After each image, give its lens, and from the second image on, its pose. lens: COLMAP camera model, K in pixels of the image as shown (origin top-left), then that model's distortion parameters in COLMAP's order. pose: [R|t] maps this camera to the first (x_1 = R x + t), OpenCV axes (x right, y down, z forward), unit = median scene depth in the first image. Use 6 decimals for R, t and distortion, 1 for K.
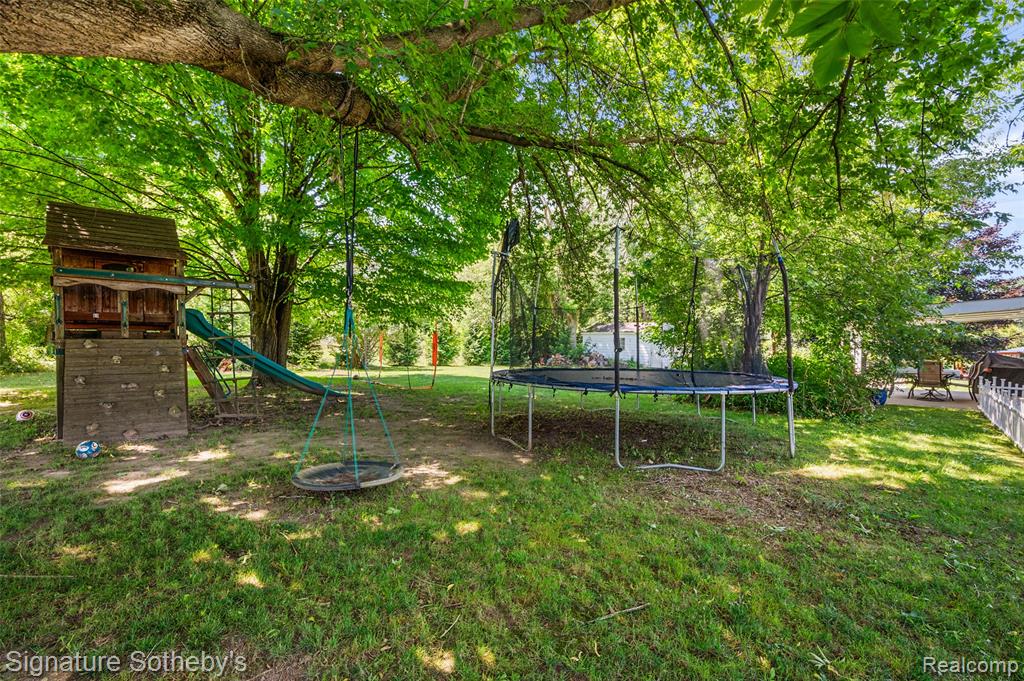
lens RADIAL K [[441.0, 0, 512.1], [0, 441.0, 342.1], [0, 0, 1]] dist [-0.001170, 0.000013]
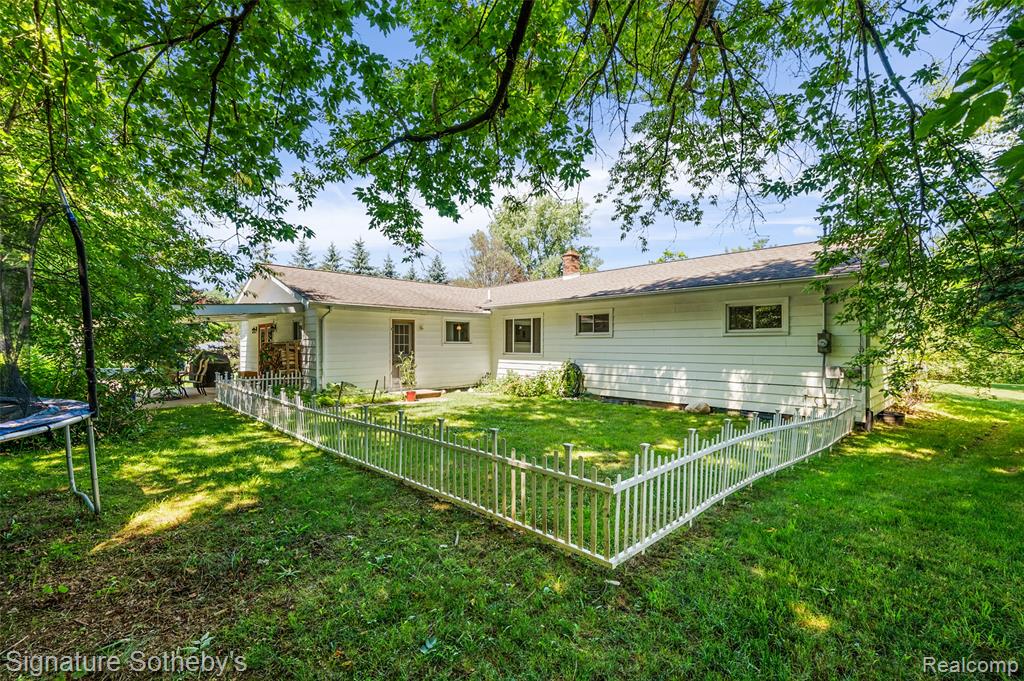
lens RADIAL K [[441.0, 0, 512.4], [0, 441.0, 347.0], [0, 0, 1]] dist [-0.001170, 0.000013]
pose [[0.073131, -0.014676, 0.997214, 0.012123], [0.003498, 0.999889, 0.014459, -0.002388], [-0.997316, 0.002431, 0.073175, 0.361691]]
